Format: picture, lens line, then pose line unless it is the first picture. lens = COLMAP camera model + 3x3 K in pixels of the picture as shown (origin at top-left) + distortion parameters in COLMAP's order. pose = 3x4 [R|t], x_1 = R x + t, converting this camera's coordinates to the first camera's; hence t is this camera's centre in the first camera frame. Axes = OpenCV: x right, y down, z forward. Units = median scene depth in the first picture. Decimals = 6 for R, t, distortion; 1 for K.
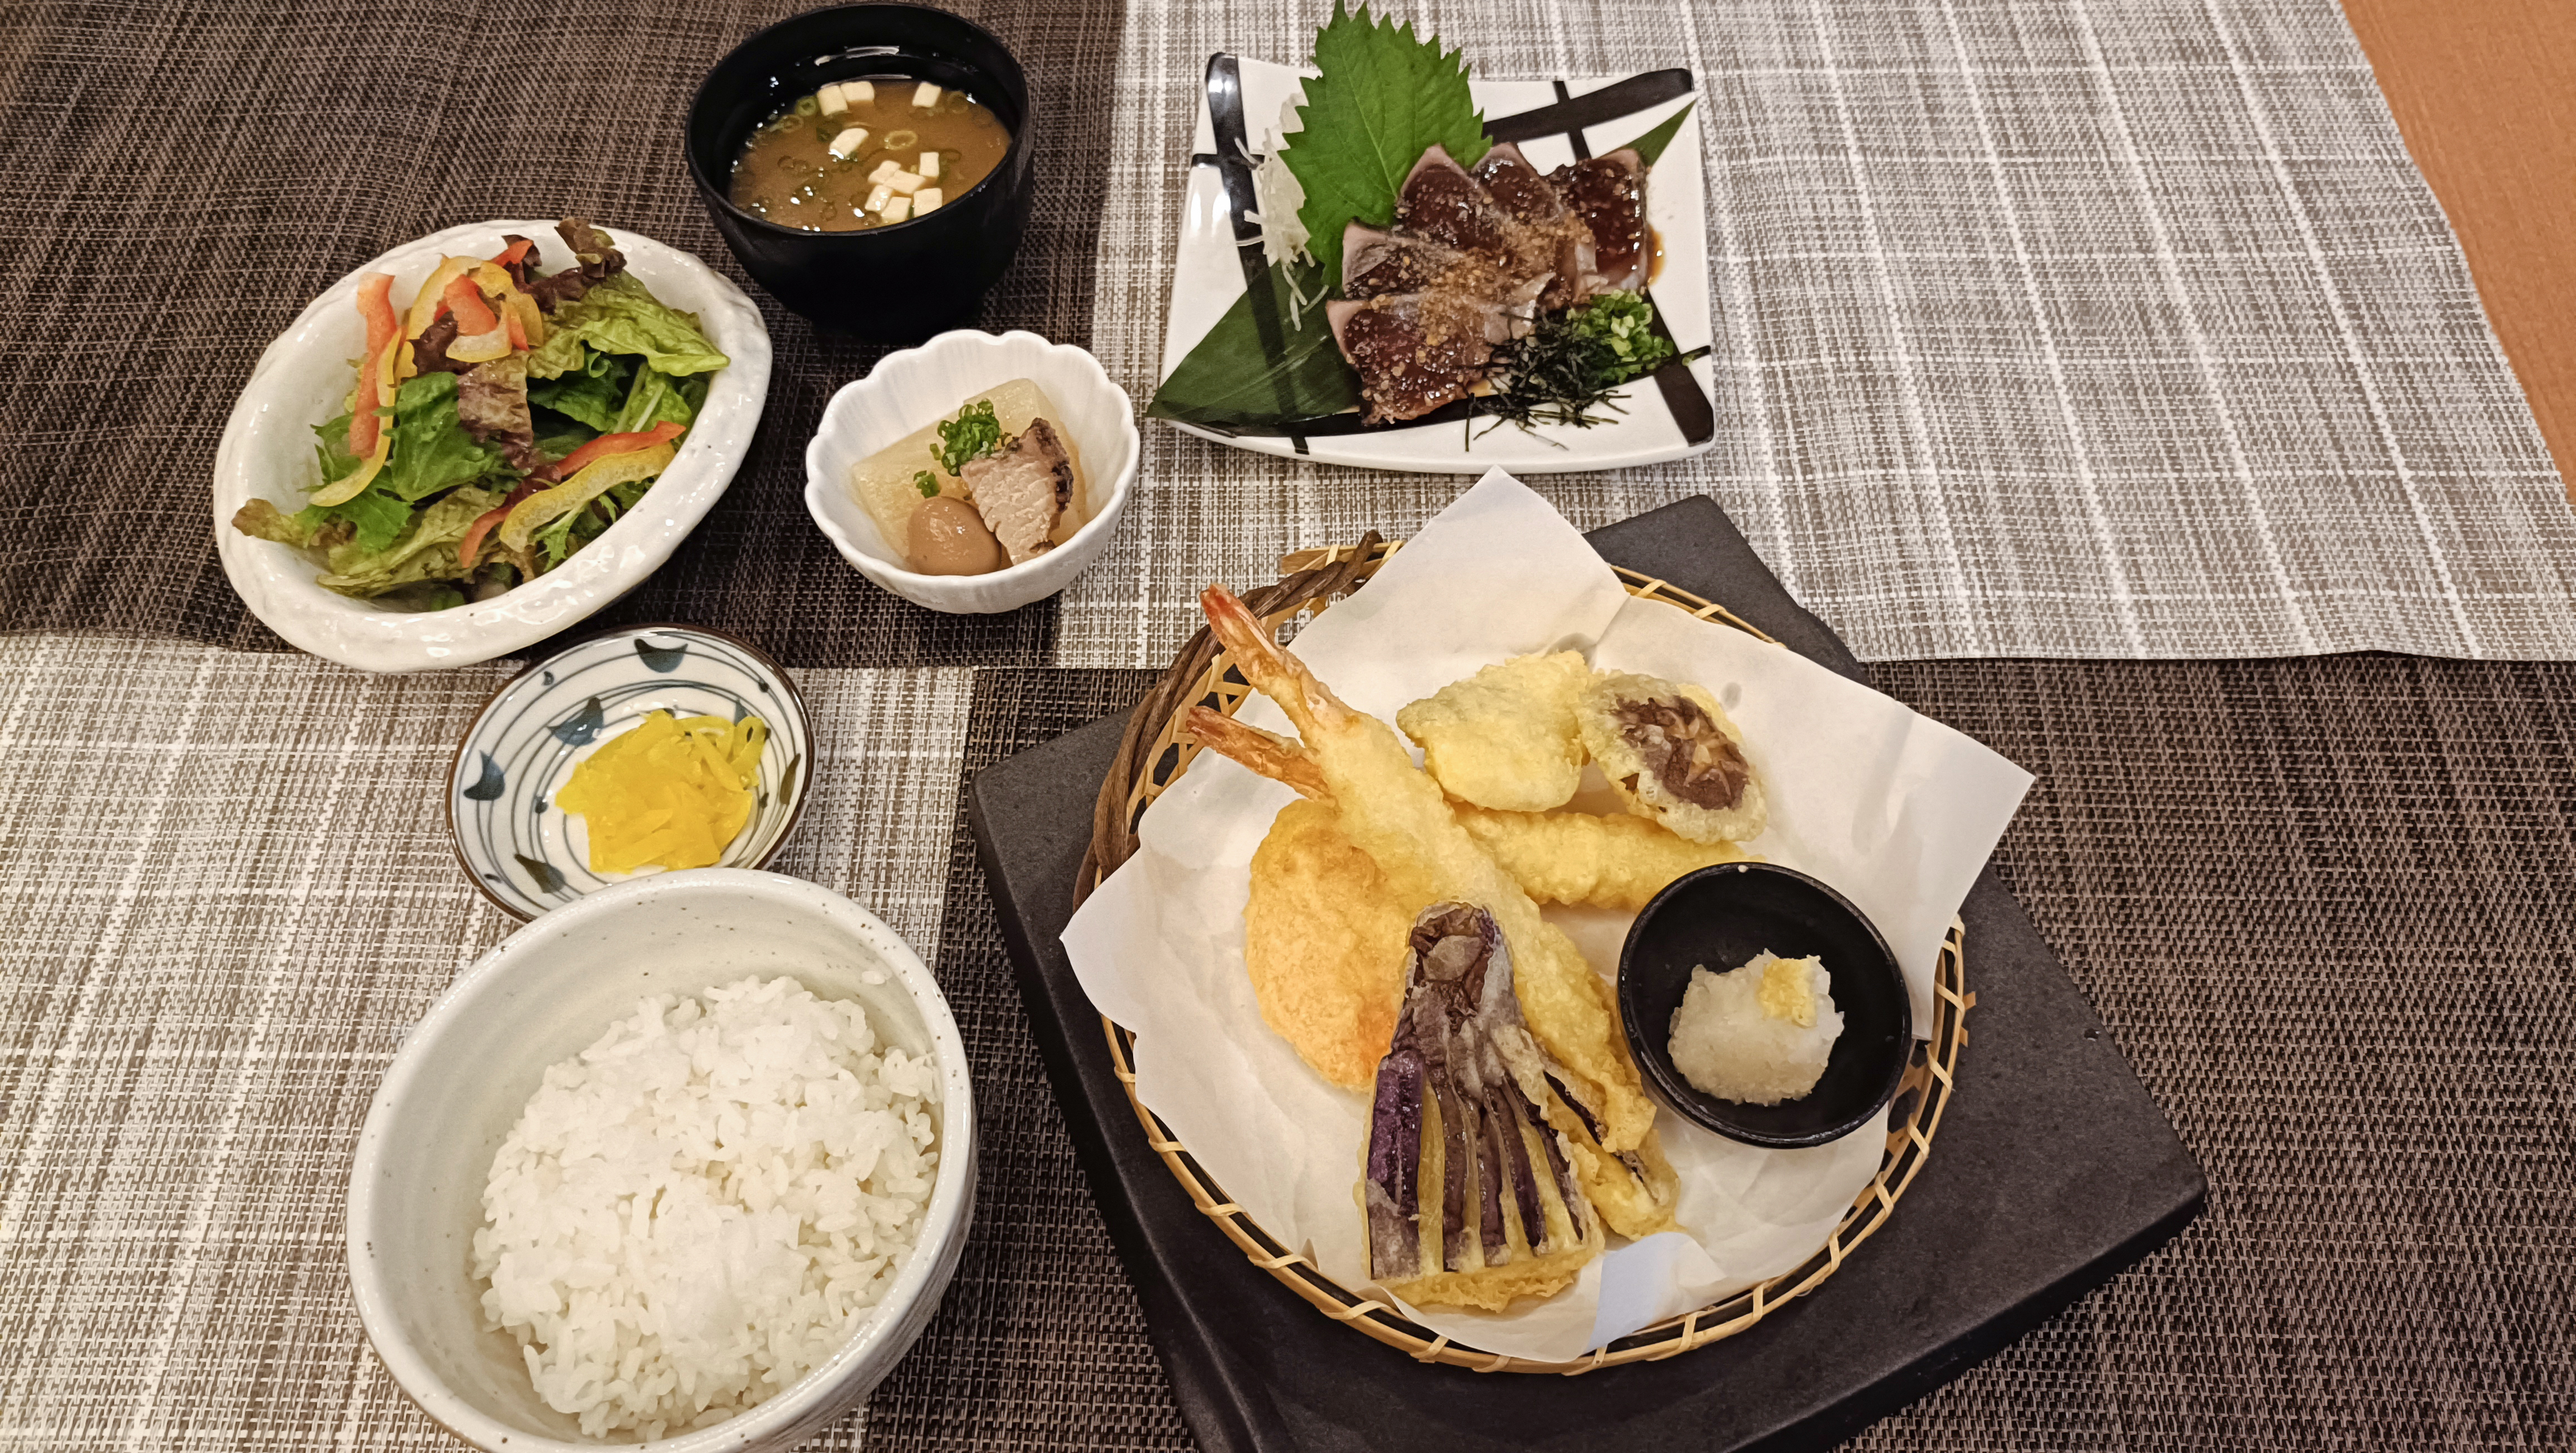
lens RADIAL K [[1850.7, 0, 1282.7], [0, 1850.7, 711.7], [0, 0, 1]] dist [0.005489, -0.007326]
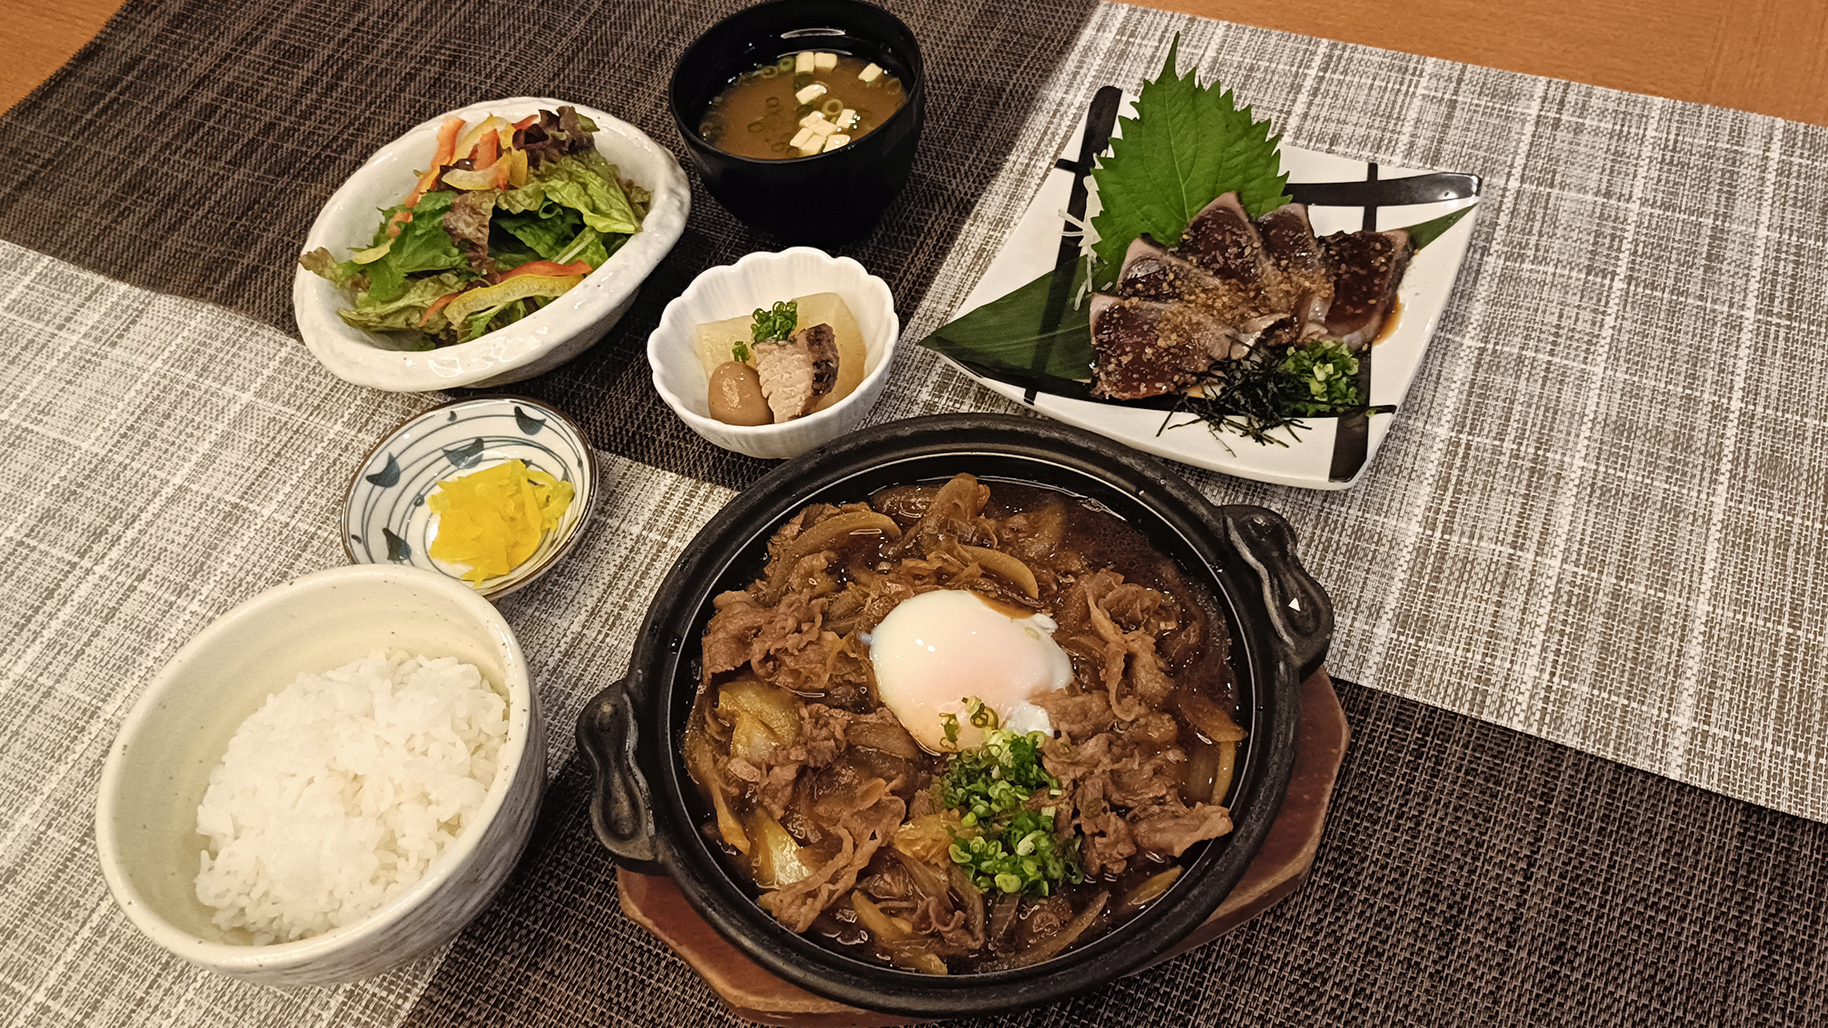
lens RADIAL K [[1445.5, 0, 921.7], [0, 1445.5, 529.3], [0, 0, 1]] dist [0.002229, -0.001798]
pose [[0.915792, 0.282579, -0.285435, 0.256960], [-0.289624, 0.956968, 0.018161, -0.056429], [0.278284, 0.066037, 0.958226, 0.047462]]
